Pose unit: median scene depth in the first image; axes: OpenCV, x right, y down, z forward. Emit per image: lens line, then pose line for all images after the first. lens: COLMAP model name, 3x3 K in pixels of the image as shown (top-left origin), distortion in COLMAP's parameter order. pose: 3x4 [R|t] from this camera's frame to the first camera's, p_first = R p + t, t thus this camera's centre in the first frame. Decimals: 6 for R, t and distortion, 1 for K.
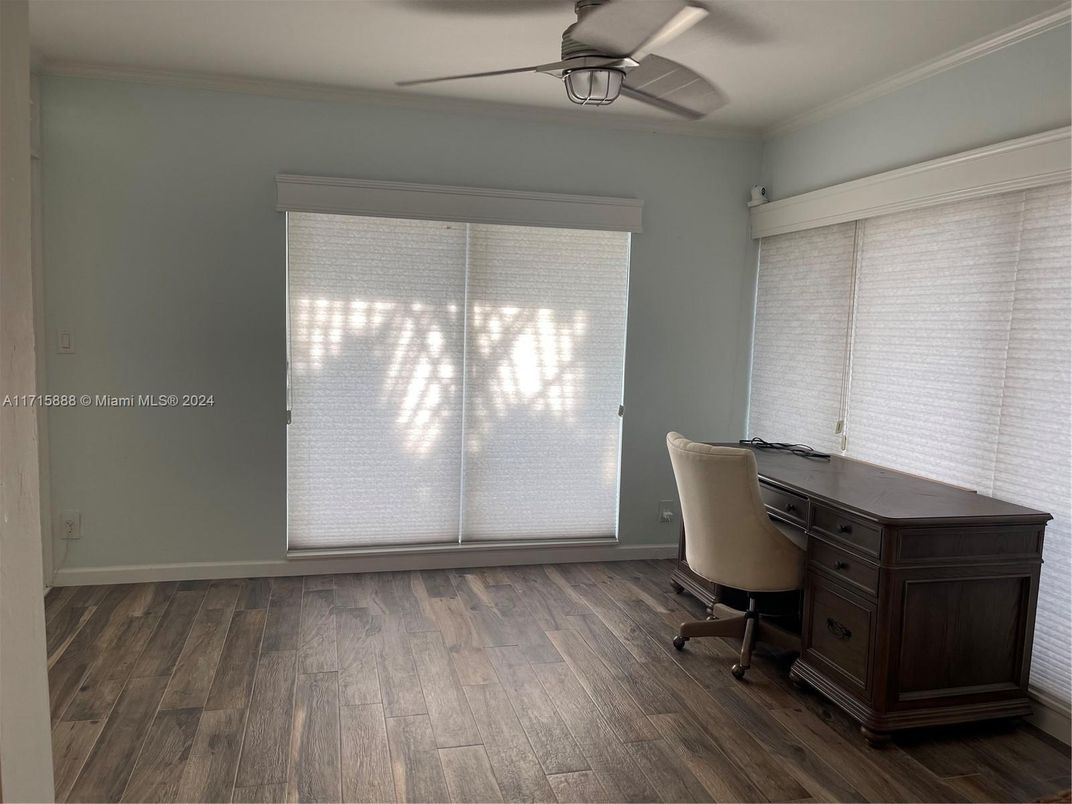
lens RADIAL K [[816.9, 0, 535.6], [0, 816.9, 405.1], [0, 0, 1]] dist [0.050331, -0.025473]
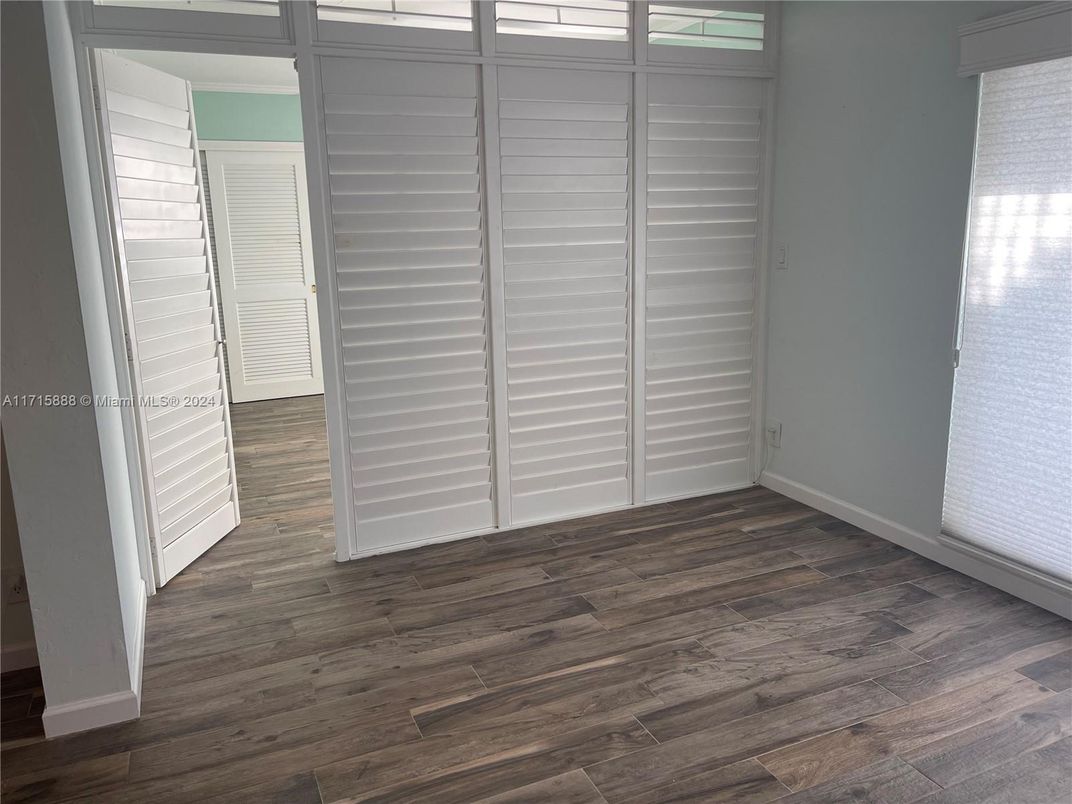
lens RADIAL K [[816.9, 0, 536.1], [0, 816.9, 397.8], [0, 0, 1]] dist [0.050331, -0.025473]
pose [[0.167736, 0.176394, -0.969923, 0.404872], [-0.073951, 0.983341, 0.166045, -0.051991], [0.983054, 0.043875, 0.177986, 0.530508]]
